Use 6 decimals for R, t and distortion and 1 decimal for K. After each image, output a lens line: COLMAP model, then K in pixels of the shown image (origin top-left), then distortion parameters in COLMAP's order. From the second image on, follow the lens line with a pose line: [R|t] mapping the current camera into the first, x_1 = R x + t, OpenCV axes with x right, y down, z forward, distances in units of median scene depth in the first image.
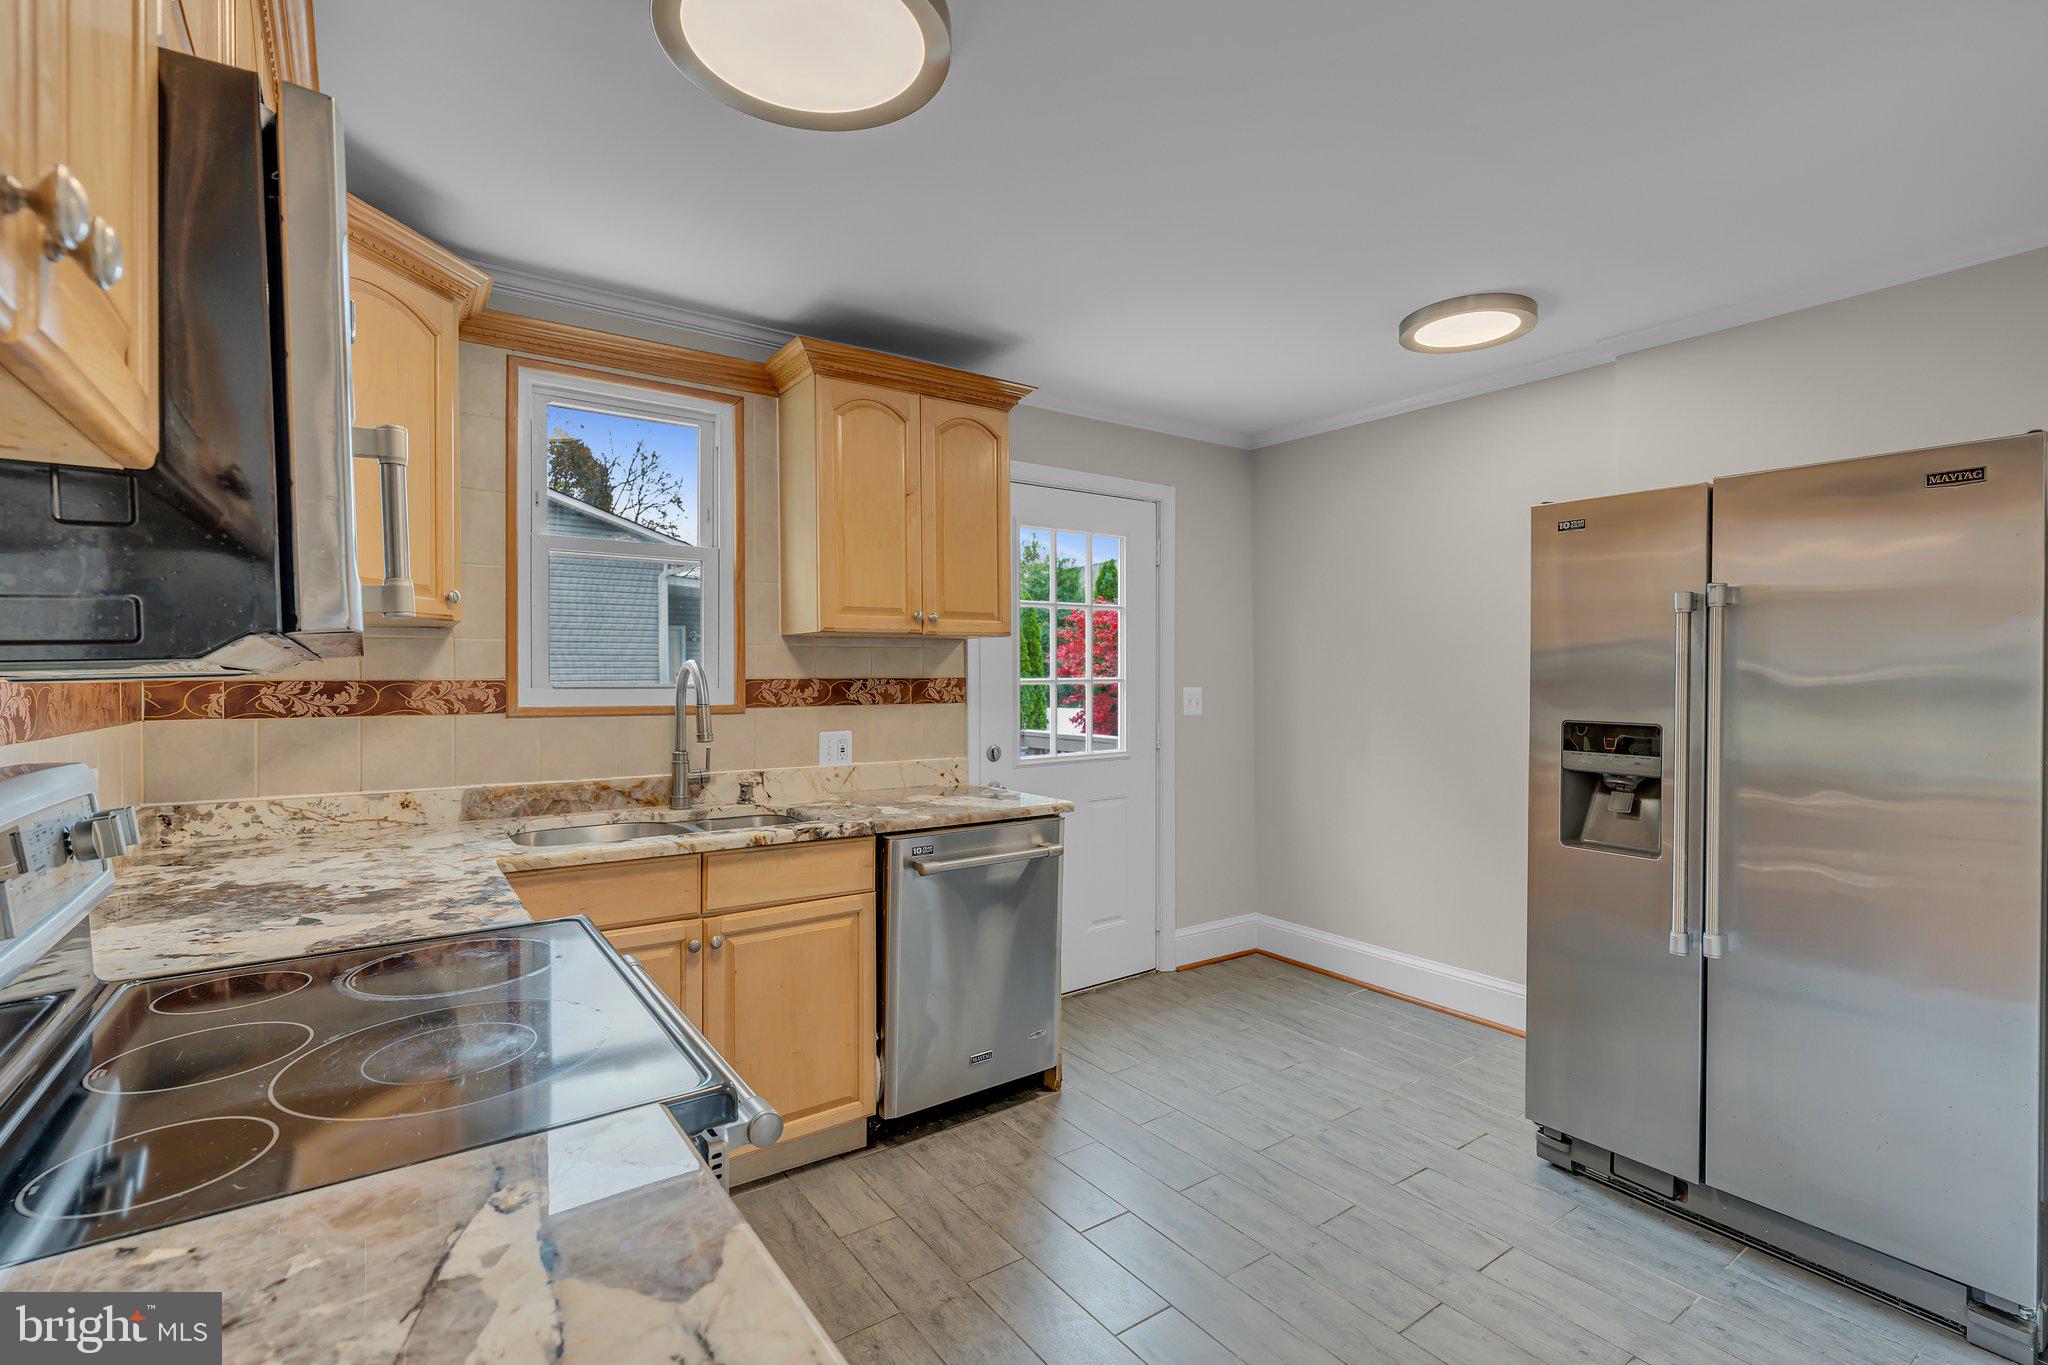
lens RADIAL K [[918.8, 0, 1034.6], [0, 918.8, 684.6], [0, 0, 1]] dist [-0.002397, -0.000184]
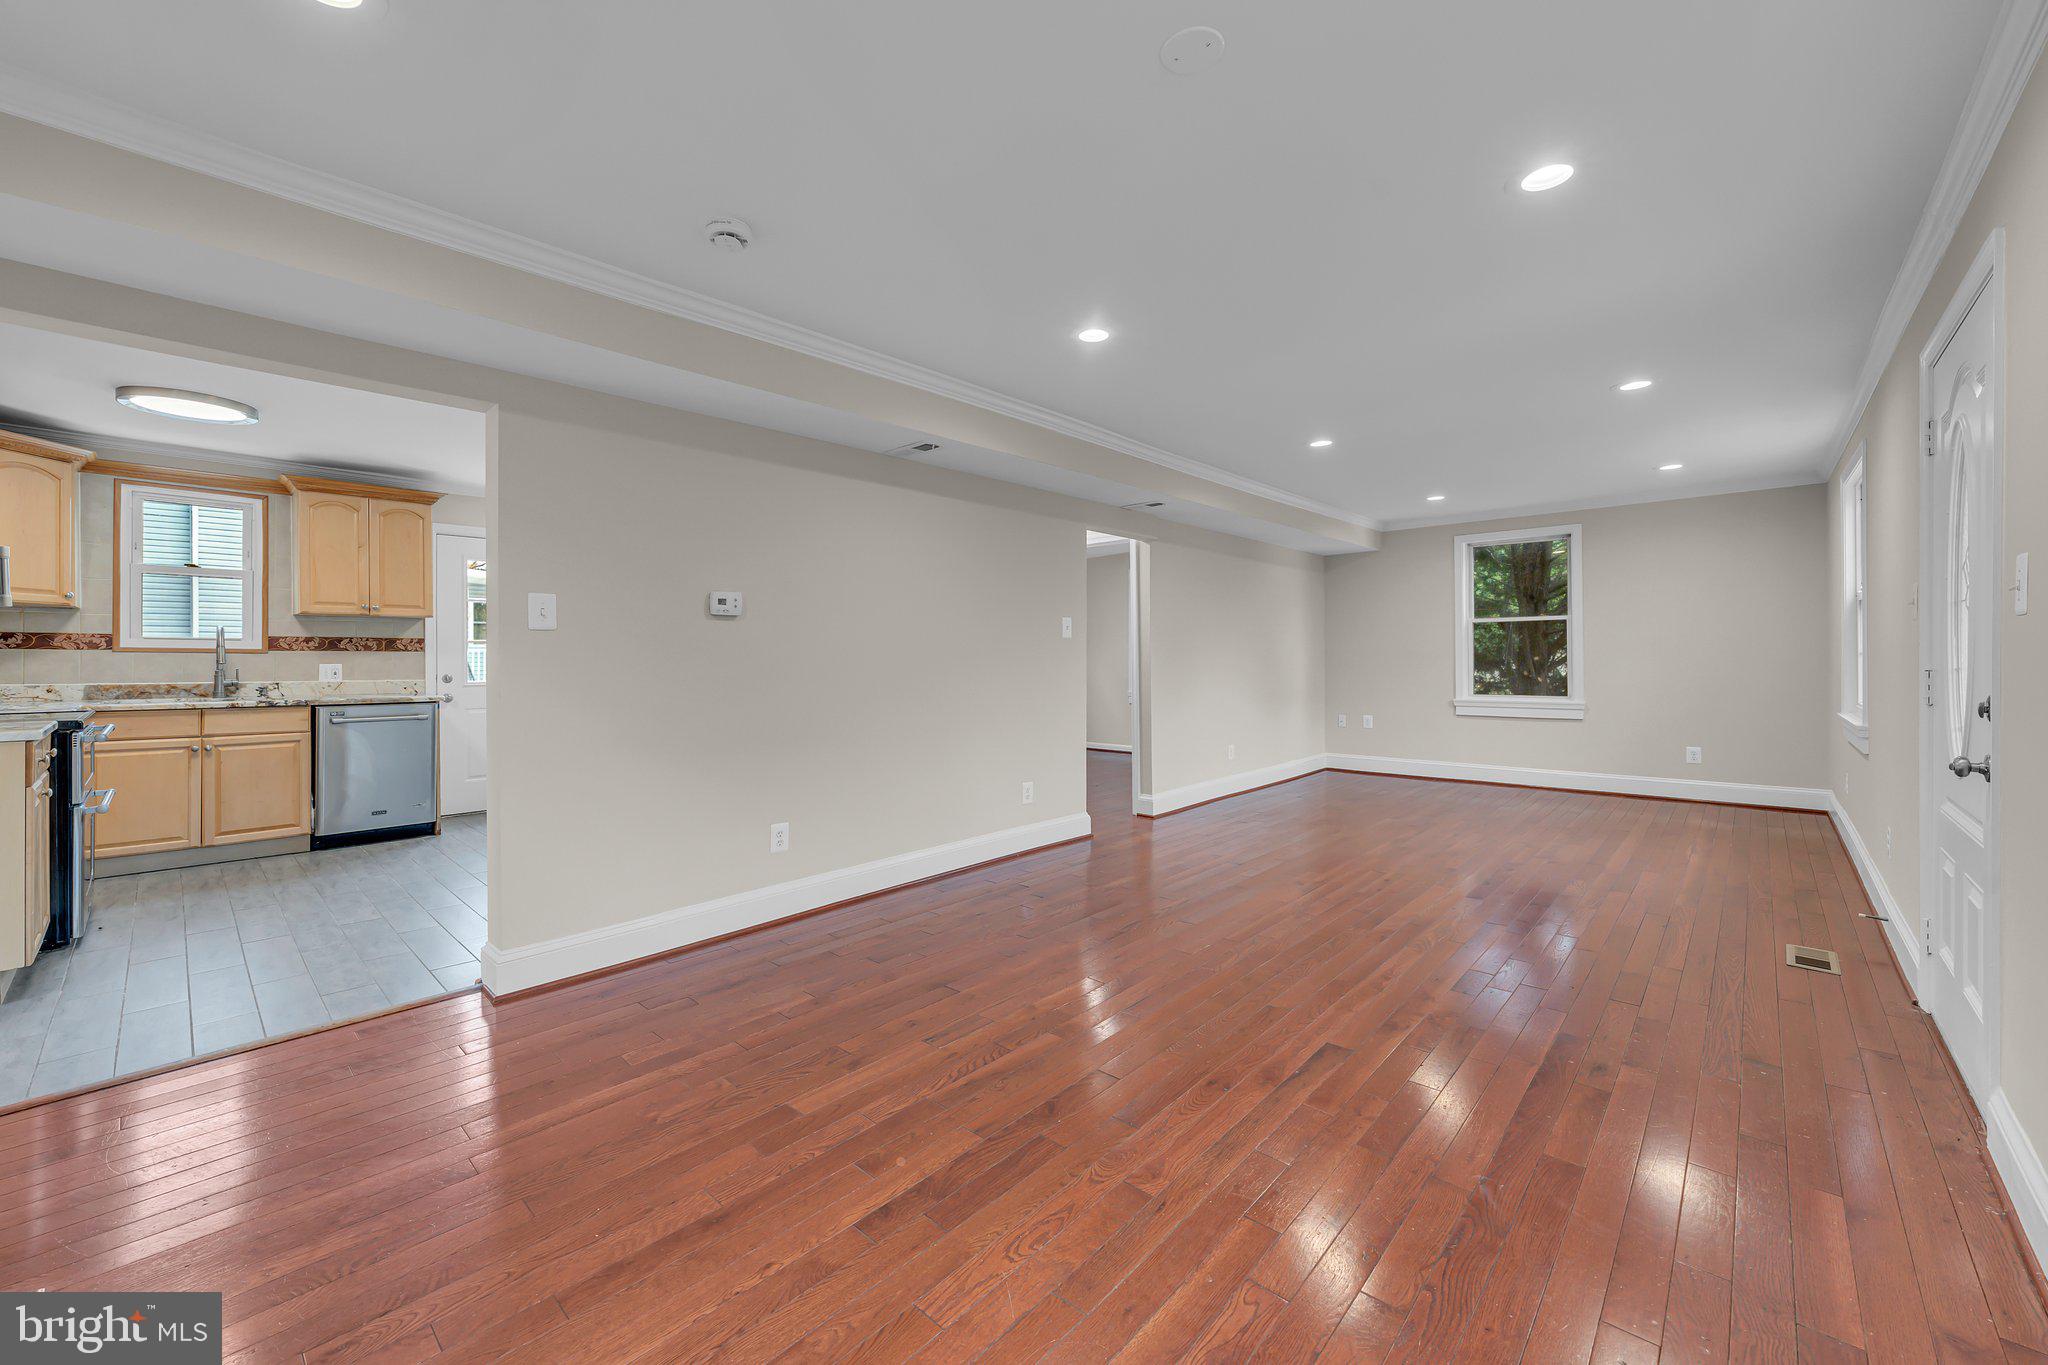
lens RADIAL K [[805.3, 0, 1020.7], [0, 805.3, 664.3], [0, 0, 1]] dist [-0.001773, -0.000130]
pose [[0.980723, 0.005596, 0.195324, 1.035445], [-0.005770, 0.999983, 0.000324, 0.048894], [-0.195319, -0.001445, 0.980739, -1.131750]]
